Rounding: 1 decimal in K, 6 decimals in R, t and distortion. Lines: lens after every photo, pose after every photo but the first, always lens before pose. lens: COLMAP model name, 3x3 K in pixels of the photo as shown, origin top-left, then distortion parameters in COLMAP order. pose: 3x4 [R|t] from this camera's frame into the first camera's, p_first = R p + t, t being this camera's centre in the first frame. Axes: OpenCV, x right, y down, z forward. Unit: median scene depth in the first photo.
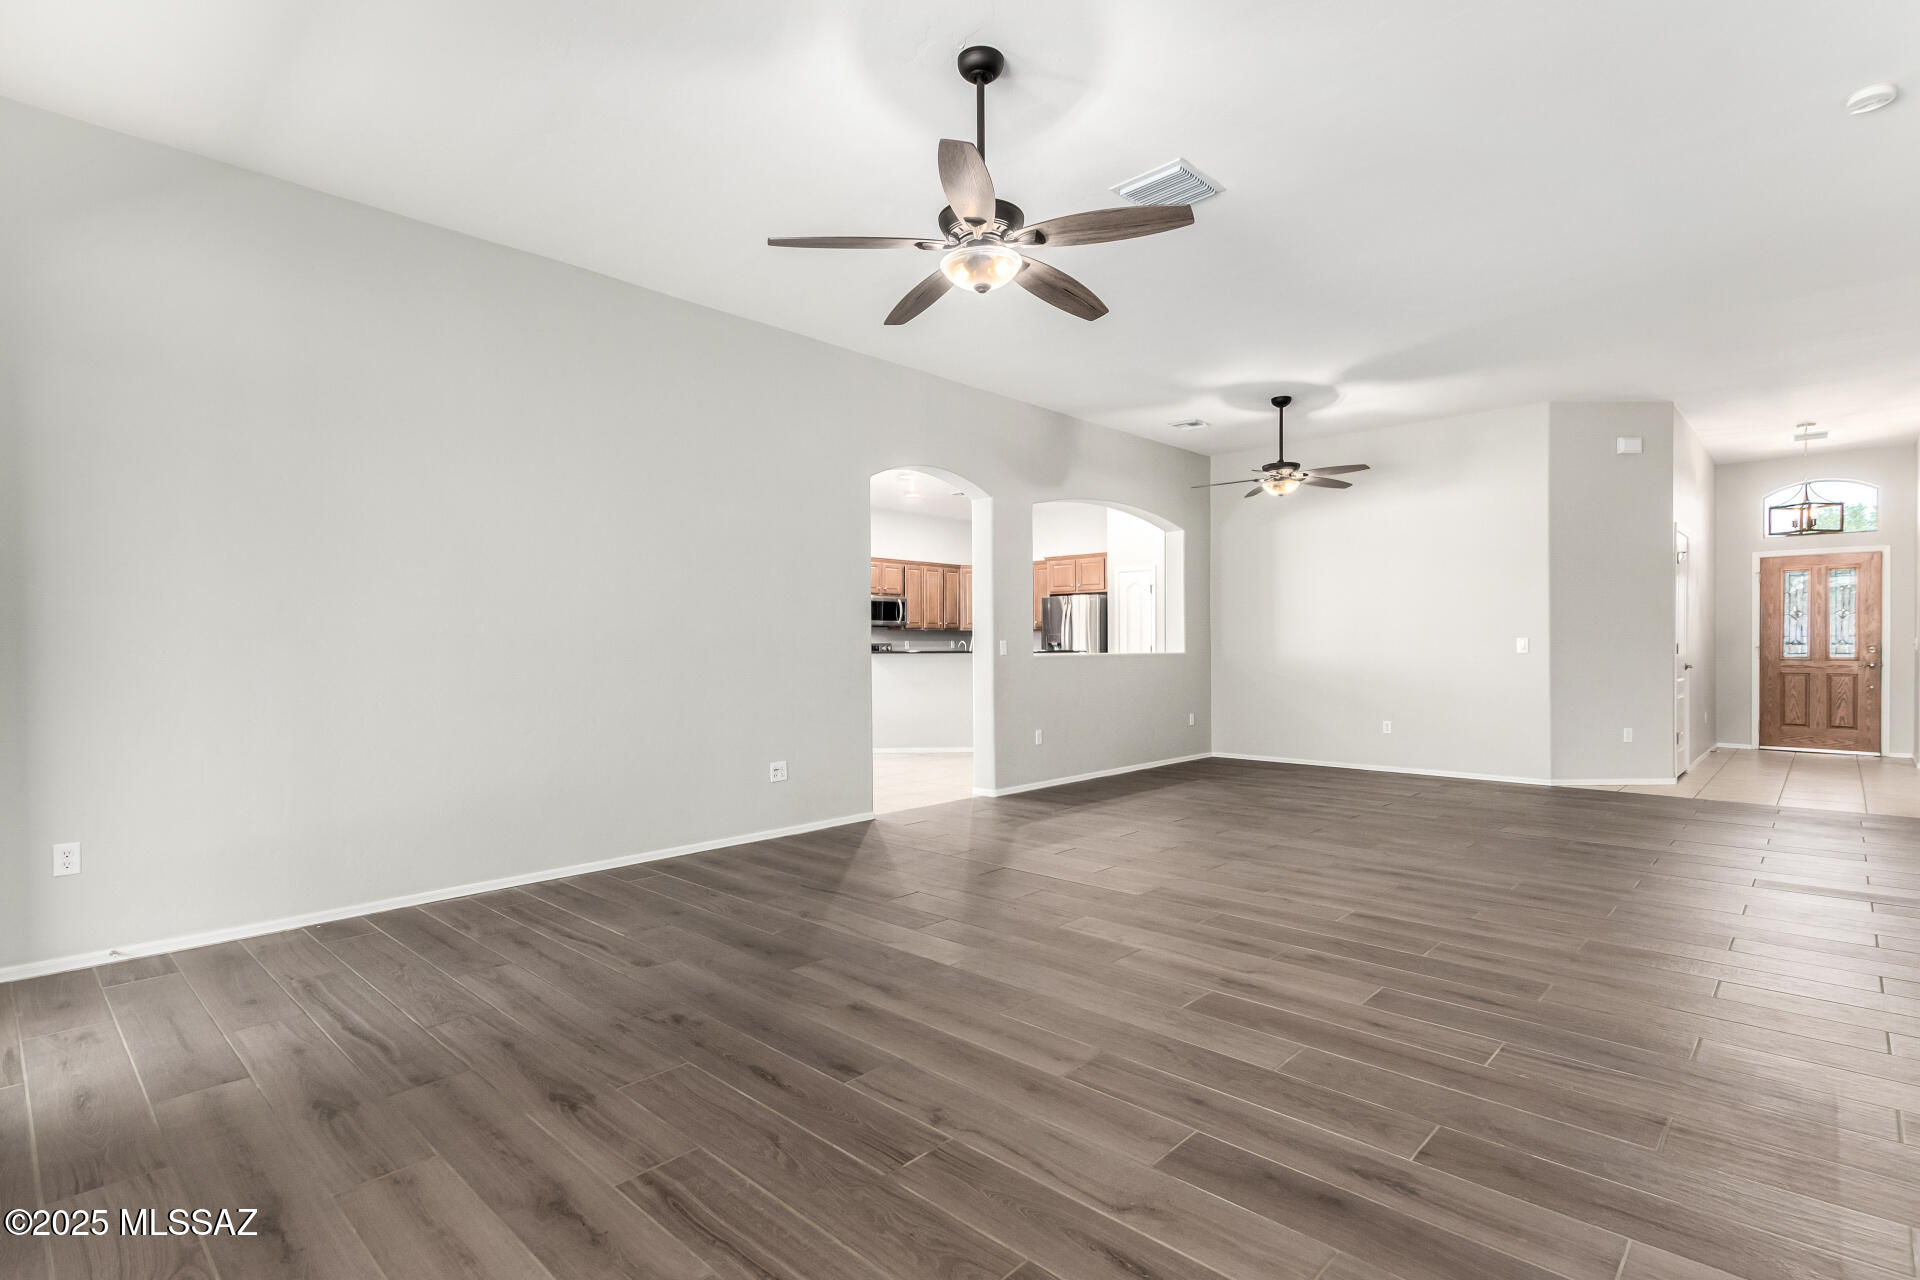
lens RADIAL K [[918.6, 0, 972.0], [0, 918.6, 641.1], [0, 0, 1]] dist [0.003814, 0.000289]
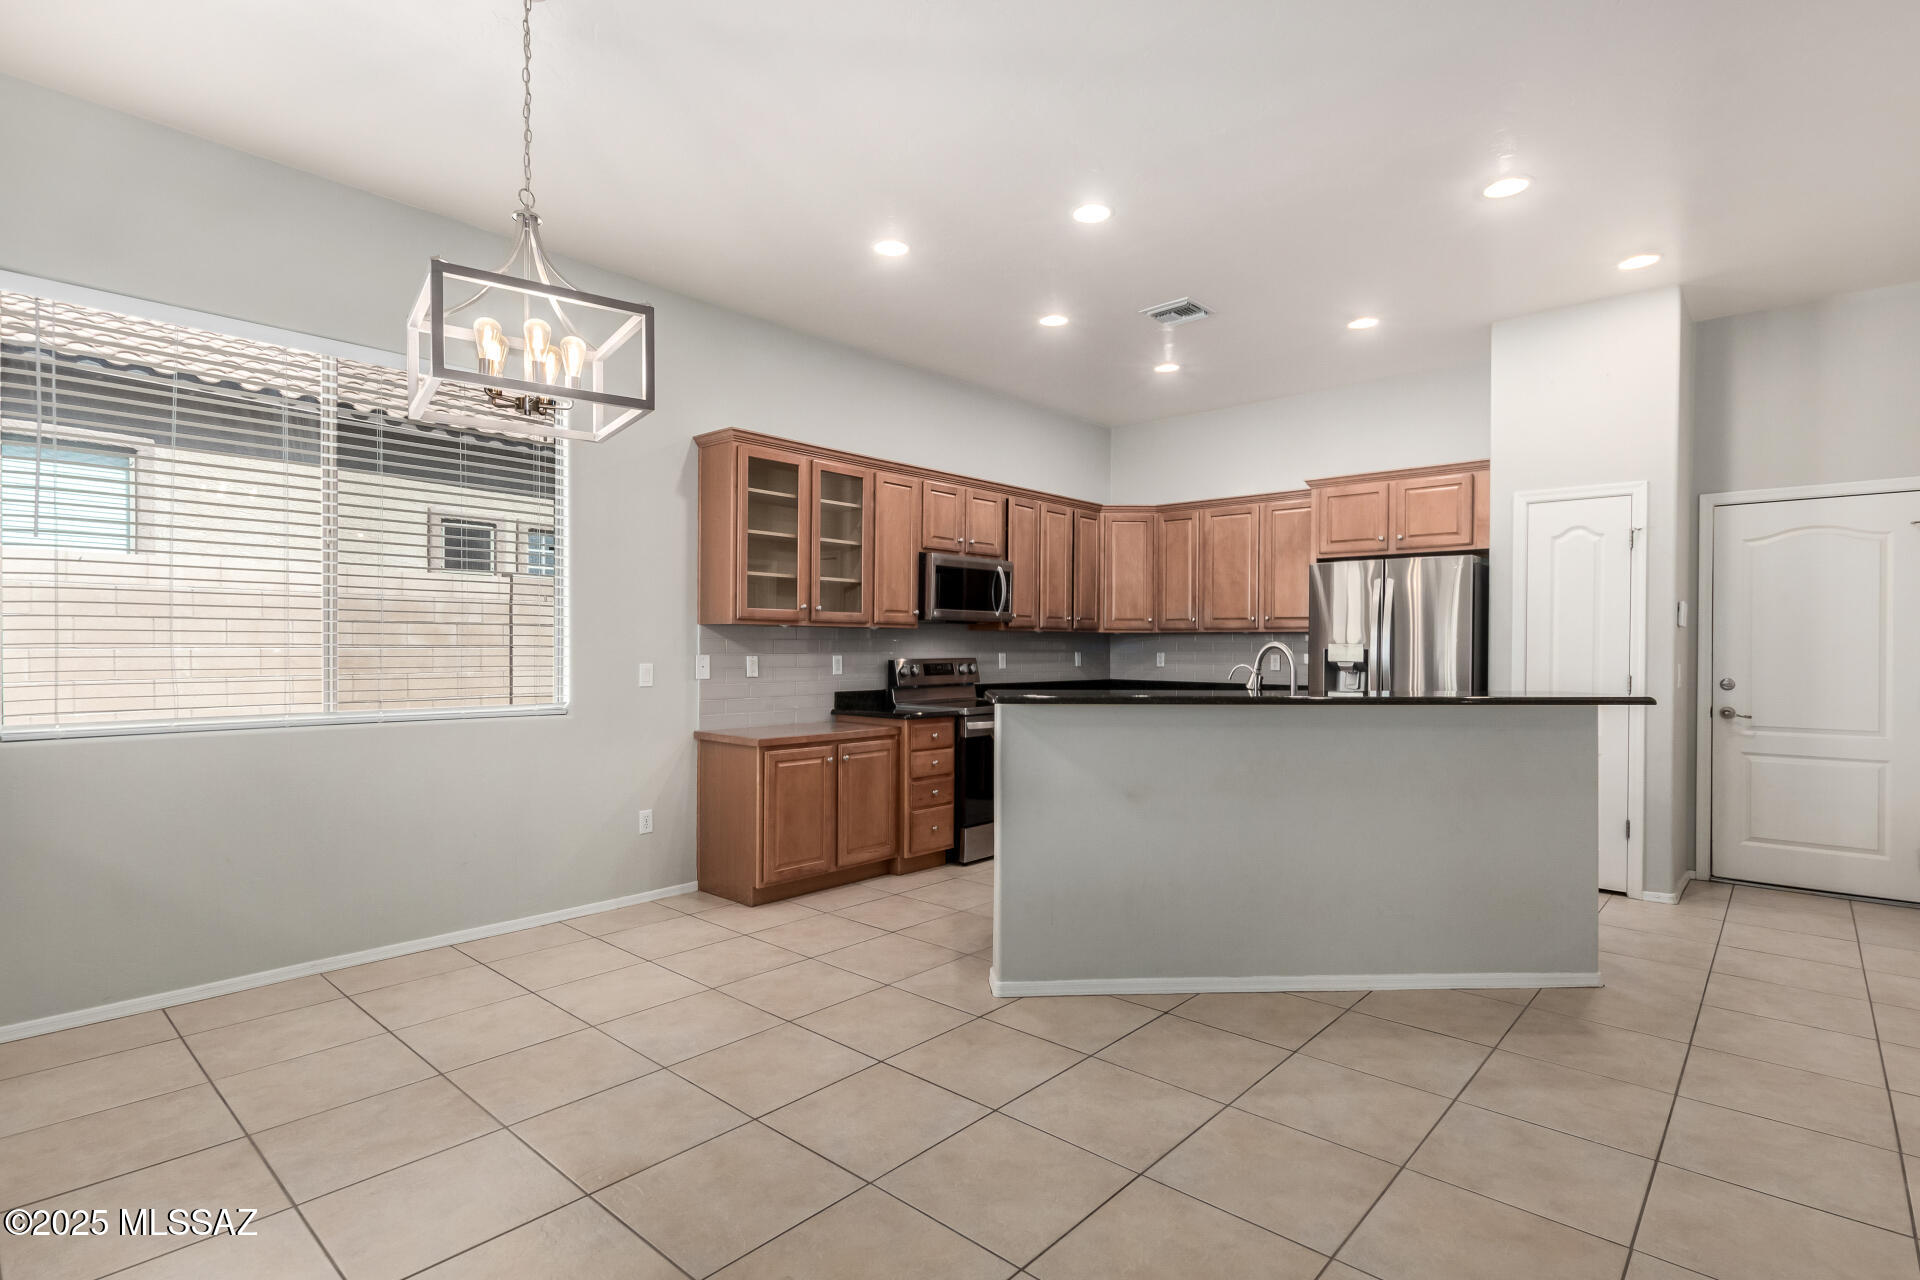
lens RADIAL K [[934.7, 0, 953.1], [0, 934.7, 653.7], [0, 0, 1]] dist [0.002047, 0.000616]
pose [[0.999942, 0.009394, 0.005221, -0.102667], [-0.009465, 0.999861, 0.013731, -0.006451], [-0.005091, -0.013780, 0.999892, 0.501638]]
